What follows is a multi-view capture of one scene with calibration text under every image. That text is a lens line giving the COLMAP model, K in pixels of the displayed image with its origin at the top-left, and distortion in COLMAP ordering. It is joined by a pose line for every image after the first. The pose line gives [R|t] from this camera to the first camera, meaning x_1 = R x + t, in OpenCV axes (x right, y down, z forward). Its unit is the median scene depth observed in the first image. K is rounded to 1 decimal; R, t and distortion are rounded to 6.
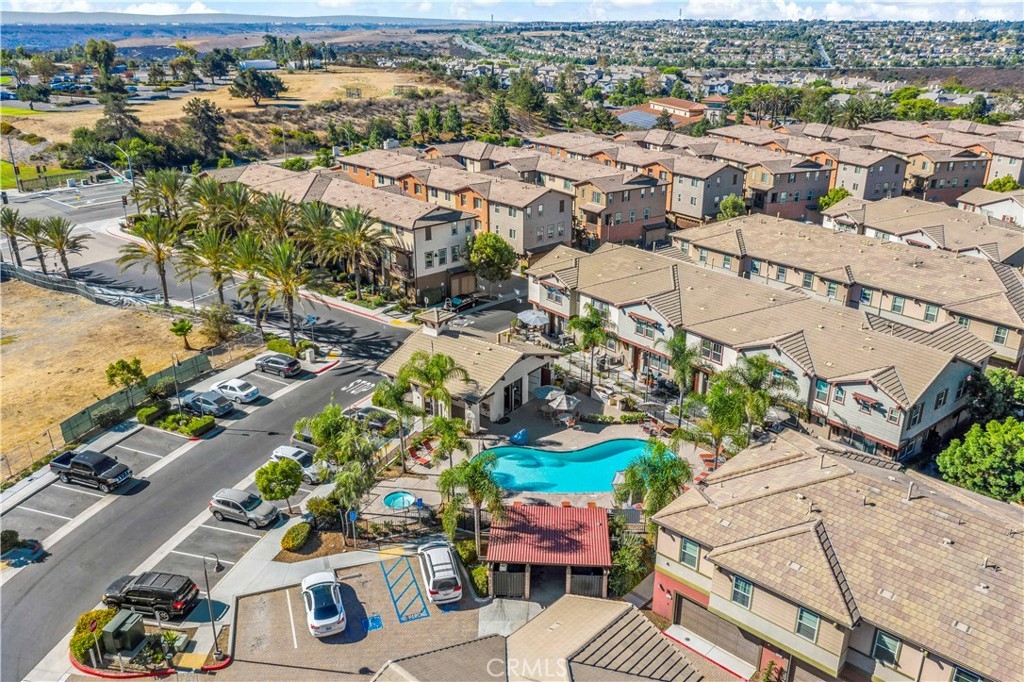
lens RADIAL K [[812.6, 0, 512.0], [0, 812.6, 341.0], [0, 0, 1]] dist [-0.007535, -0.000722]
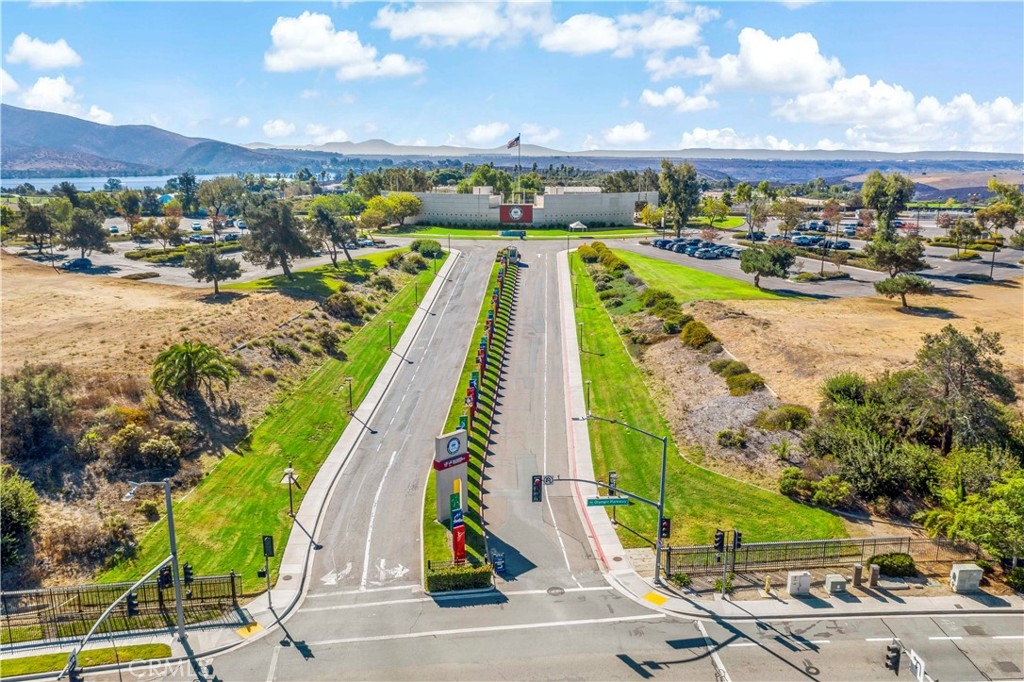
lens RADIAL K [[812.6, 0, 512.0], [0, 812.6, 341.0], [0, 0, 1]] dist [-0.007535, -0.000722]
pose [[0.684589, 0.159469, -0.711272, -0.277368], [-0.266798, 0.962884, -0.040907, -0.168697], [0.678349, 0.217770, 0.701726, 0.456279]]
